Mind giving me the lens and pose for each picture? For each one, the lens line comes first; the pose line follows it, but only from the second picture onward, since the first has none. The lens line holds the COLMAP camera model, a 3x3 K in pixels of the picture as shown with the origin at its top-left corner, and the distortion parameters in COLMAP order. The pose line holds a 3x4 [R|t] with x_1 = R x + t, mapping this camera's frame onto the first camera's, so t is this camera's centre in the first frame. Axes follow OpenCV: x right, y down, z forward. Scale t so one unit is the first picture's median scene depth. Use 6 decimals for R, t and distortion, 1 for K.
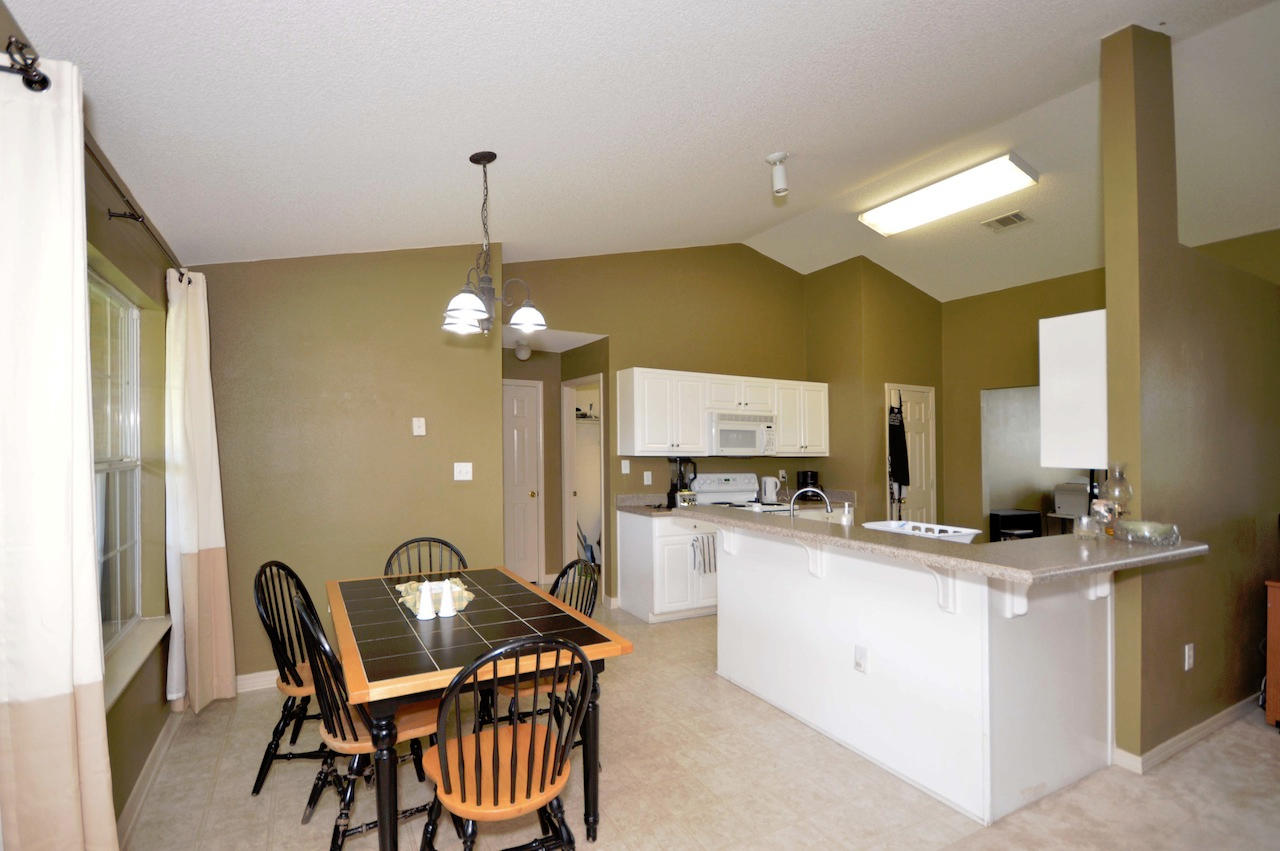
lens RADIAL K [[592.4, 0, 634.5], [0, 592.4, 431.6], [0, 0, 1]] dist [0.000366, 0.000518]
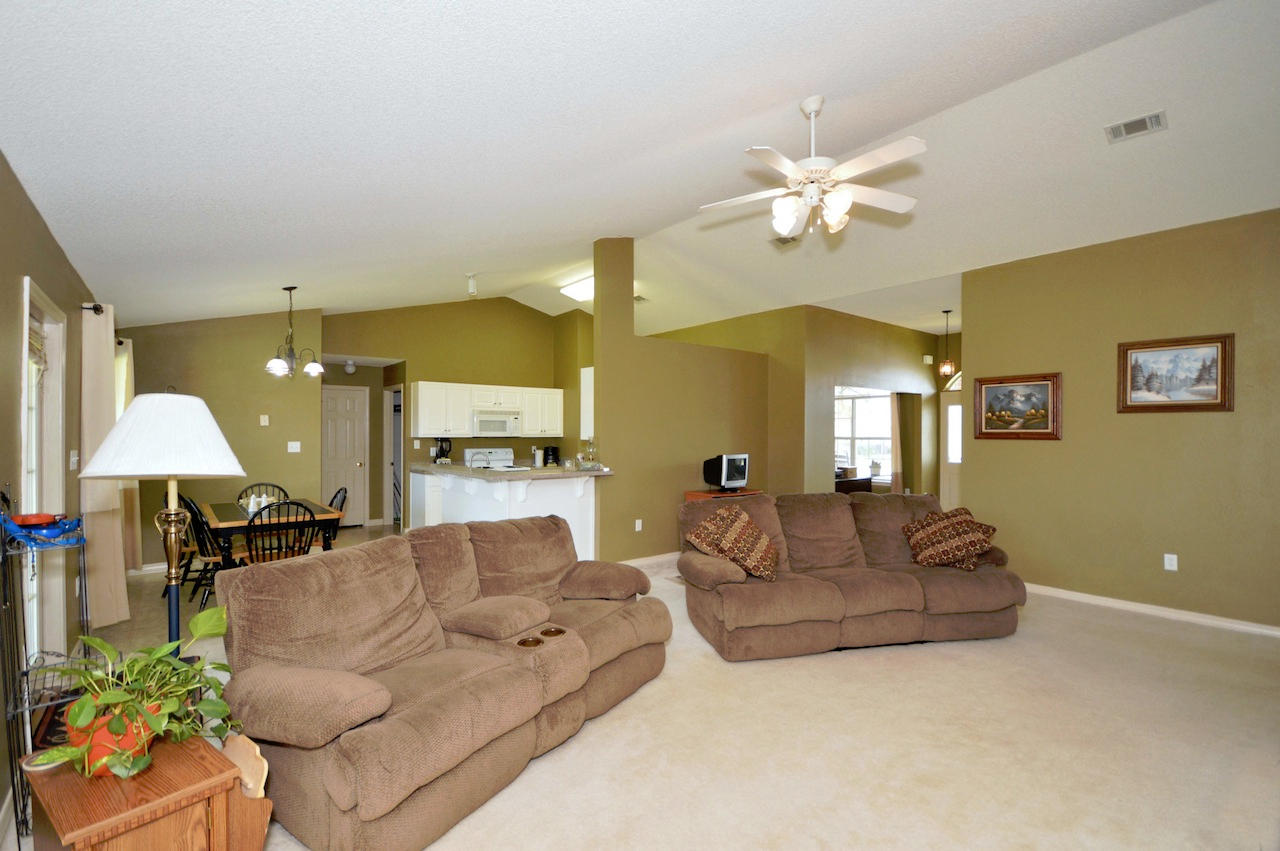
lens RADIAL K [[585.3, 0, 645.1], [0, 585.3, 430.7], [0, 0, 1]] dist [-0.001204, -0.000521]
pose [[0.987422, -0.007879, 0.157910, 0.351790], [0.004060, 0.999692, 0.024489, -0.012503], [-0.158054, -0.023540, 0.987150, -0.643344]]
